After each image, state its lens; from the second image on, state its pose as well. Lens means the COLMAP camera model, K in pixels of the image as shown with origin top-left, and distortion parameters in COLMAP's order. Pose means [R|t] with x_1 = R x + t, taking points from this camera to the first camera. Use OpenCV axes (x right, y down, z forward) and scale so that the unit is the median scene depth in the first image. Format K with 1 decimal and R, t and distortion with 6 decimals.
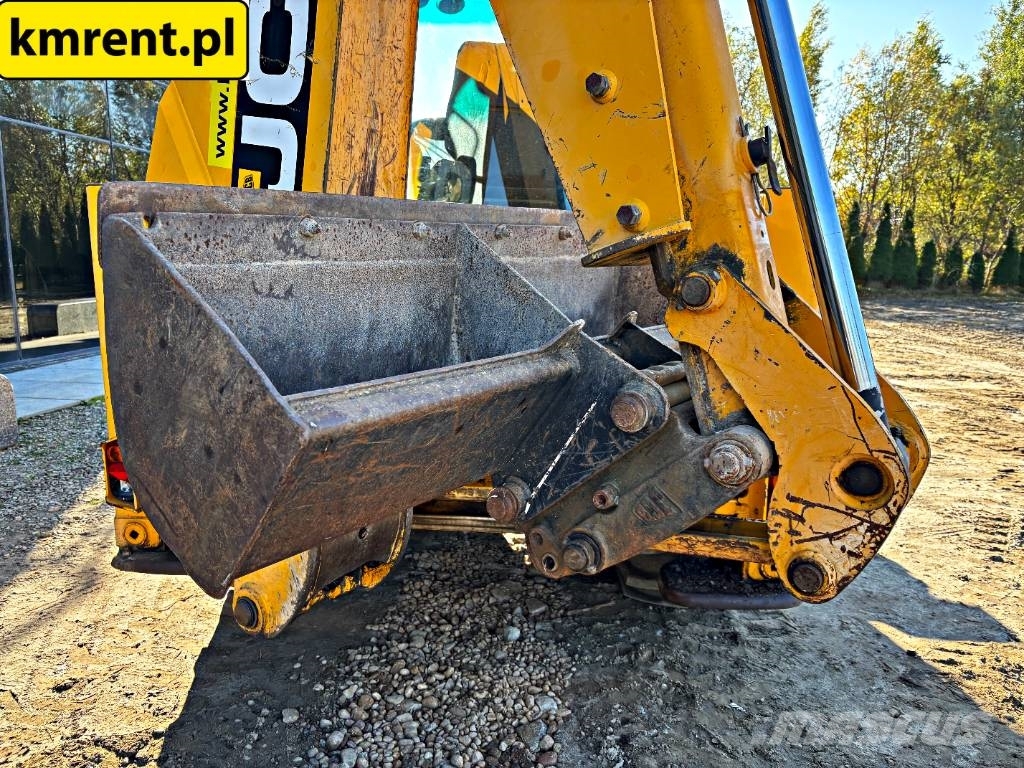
lens RADIAL K [[774.1, 0, 516.9], [0, 774.1, 391.6], [0, 0, 1]] dist [0.059590, -0.074617]
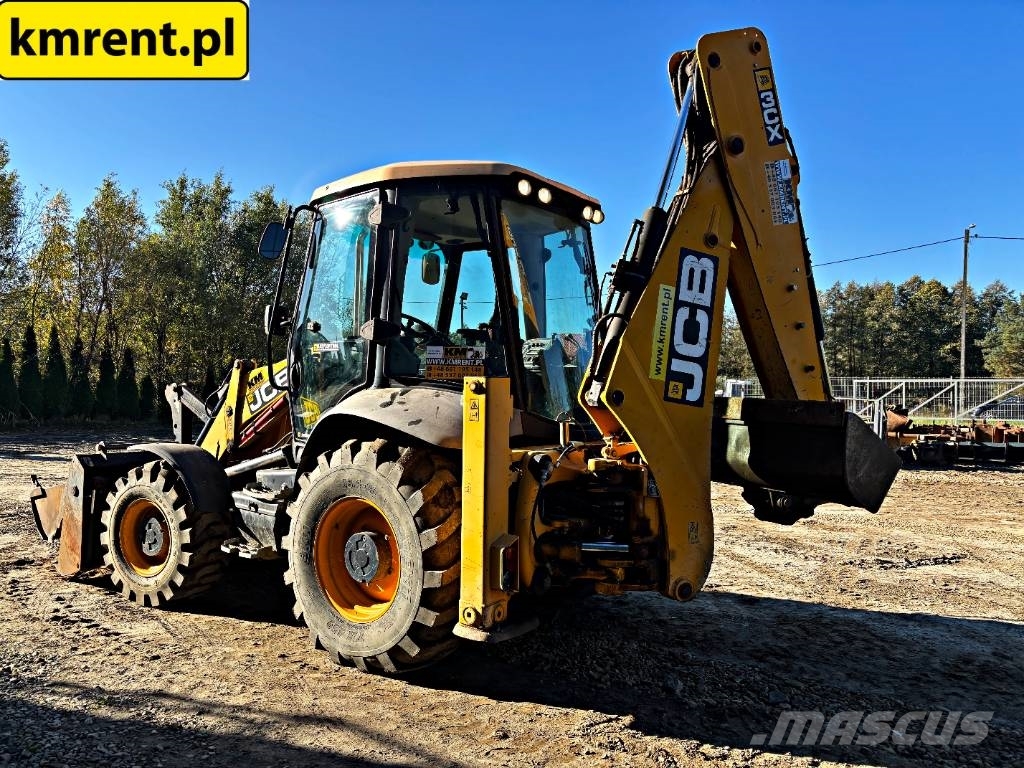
lens RADIAL K [[769.3, 0, 509.6], [0, 769.3, 388.9], [0, 0, 1]] dist [0.059207, -0.067856]
pose [[0.509279, -0.007015, 0.860573, -1.879194], [0.150098, 0.985364, -0.080794, -0.118098], [-0.847411, 0.170317, 0.502879, 0.221761]]
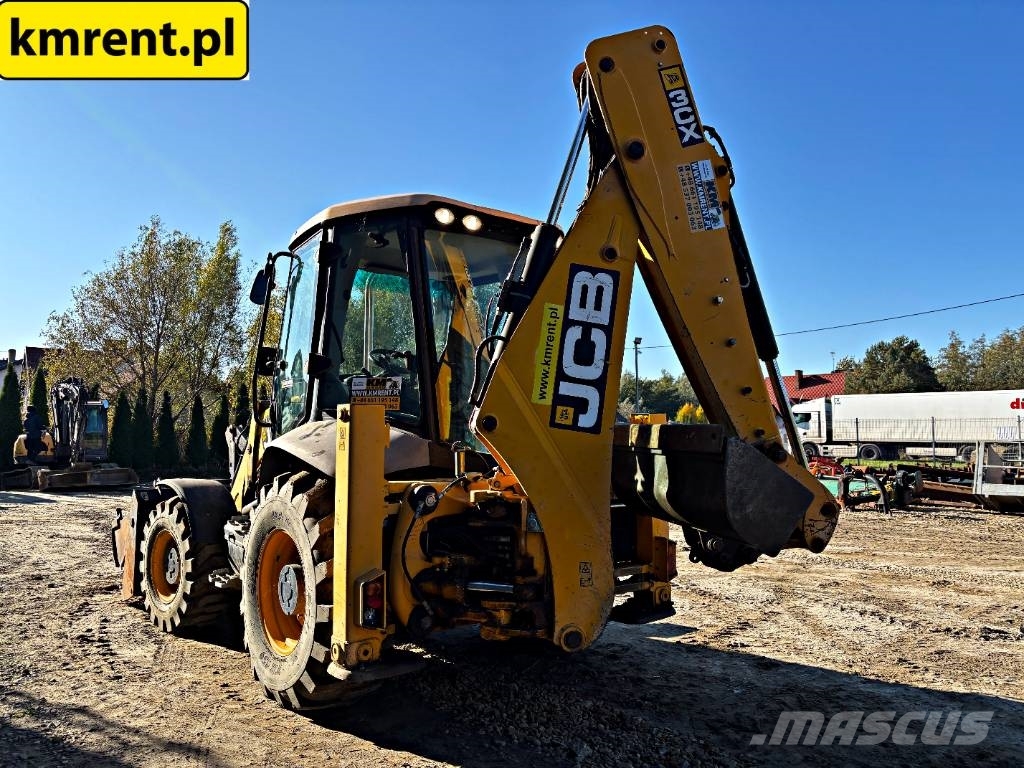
lens RADIAL K [[767.2, 0, 510.0], [0, 767.2, 382.8], [0, 0, 1]] dist [0.060783, -0.068615]
pose [[0.719671, 0.037697, 0.693291, -1.400534], [0.133004, 0.972548, -0.190946, 0.017187], [-0.681457, 0.229628, 0.694901, -0.246438]]
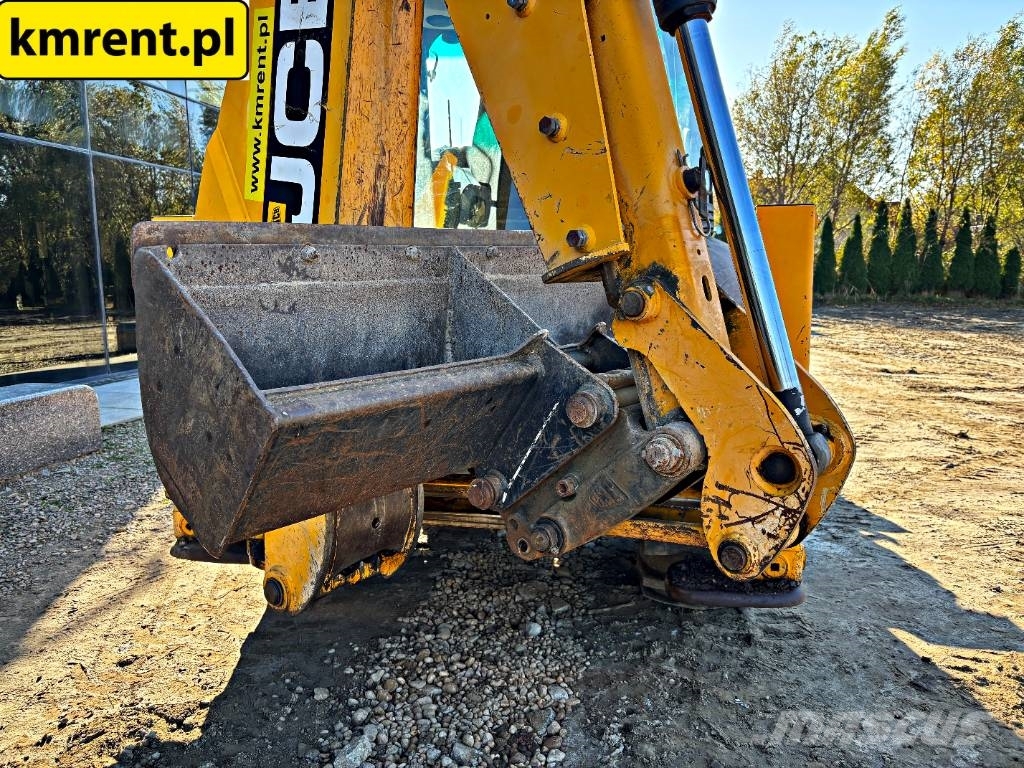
lens RADIAL K [[772.8, 0, 506.6], [0, 772.8, 385.1], [0, 0, 1]] dist [0.062455, -0.074562]
pose [[0.995032, -0.000861, -0.099554, 0.081670], [-0.001791, 0.999646, -0.026548, 0.011165], [0.099541, 0.026595, 0.994678, -0.076829]]
